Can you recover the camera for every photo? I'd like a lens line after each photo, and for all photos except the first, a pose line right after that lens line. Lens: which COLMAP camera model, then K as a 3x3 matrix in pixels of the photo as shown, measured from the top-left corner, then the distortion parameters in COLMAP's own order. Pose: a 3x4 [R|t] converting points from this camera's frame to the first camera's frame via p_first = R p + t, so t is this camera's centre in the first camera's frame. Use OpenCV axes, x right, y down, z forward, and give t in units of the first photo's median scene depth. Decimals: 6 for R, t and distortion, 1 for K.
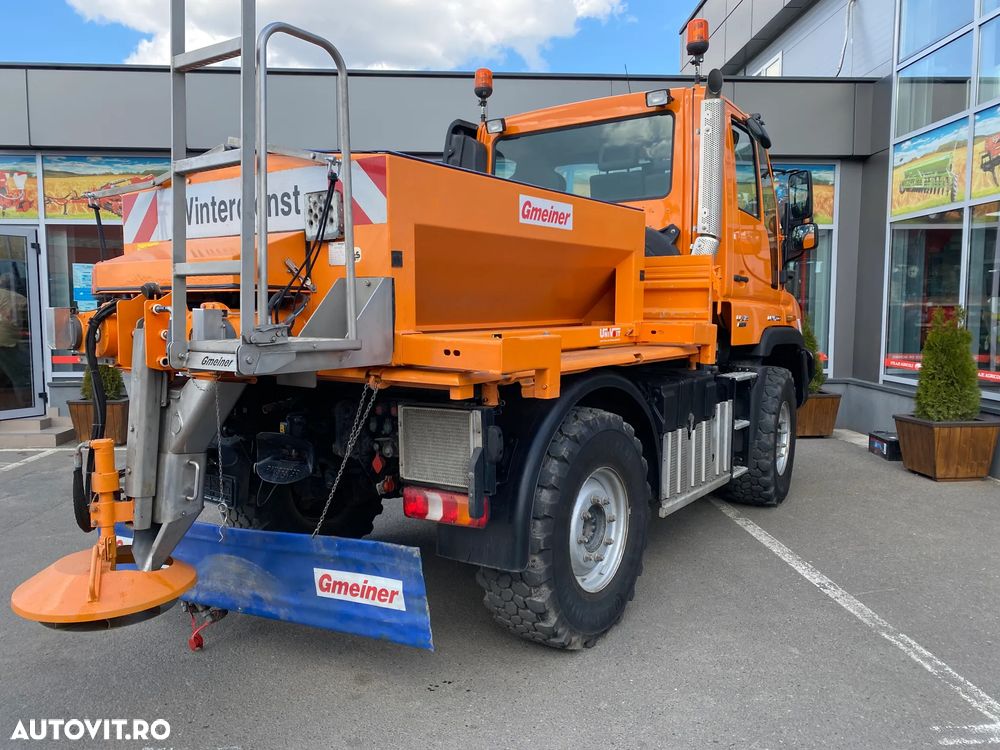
lens RADIAL K [[760.4, 0, 499.0], [0, 760.4, 368.8], [0, 0, 1]] dist [0.060789, -0.075549]
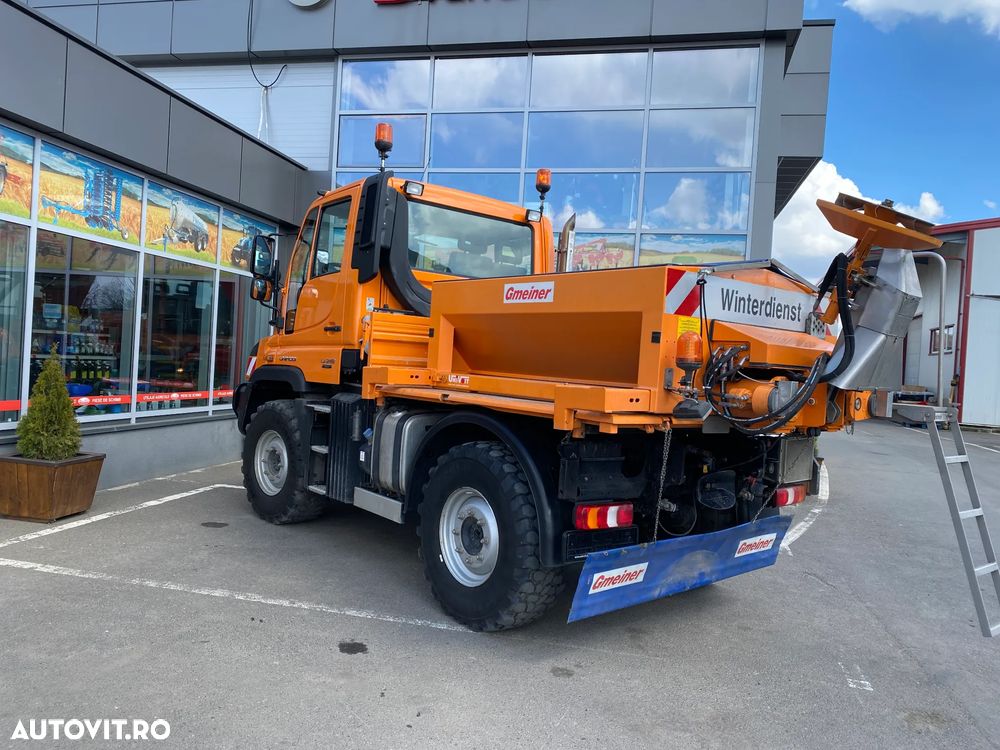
lens RADIAL K [[760.4, 0, 491.7], [0, 760.4, 367.4], [0, 0, 1]] dist [0.060789, -0.075549]
pose [[0.265089, 0.005427, 0.964209, -1.212881], [0.019256, 0.999755, -0.010922, -0.063991], [-0.964032, 0.021462, 0.264920, 0.744226]]
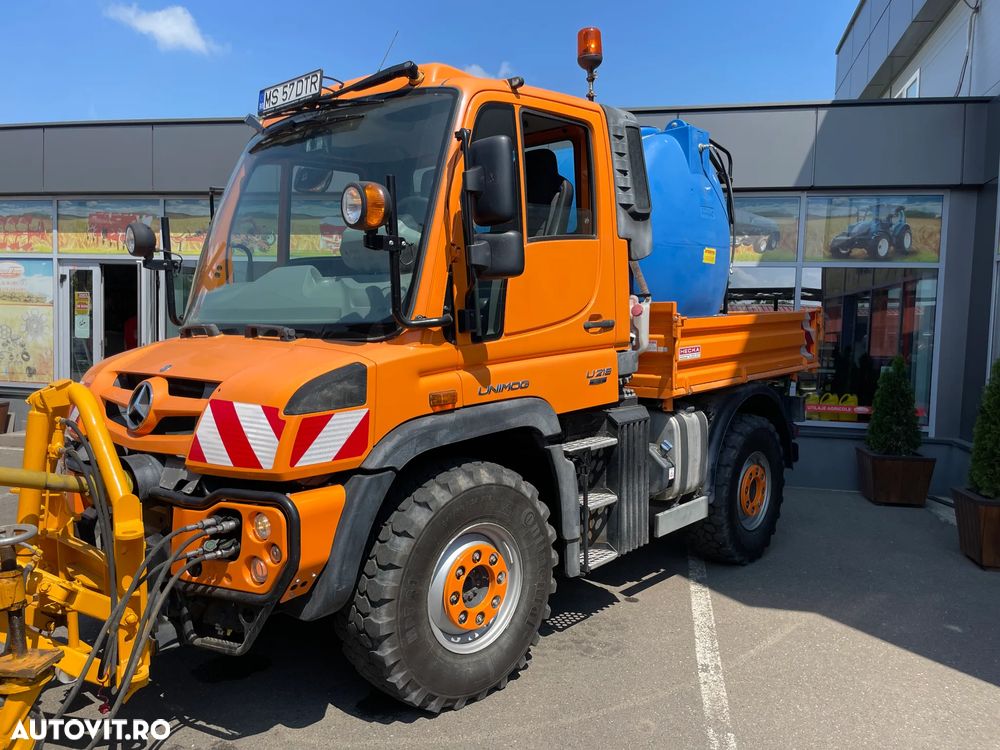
lens RADIAL K [[760.4, 0, 510.1], [0, 760.4, 383.4], [0, 0, 1]] dist [0.060789, -0.075549]
pose [[0.967128, 0.044809, -0.250310, 0.373950], [-0.049930, 0.998653, -0.014143, -0.025567], [0.249339, 0.026176, 0.968062, 0.053551]]
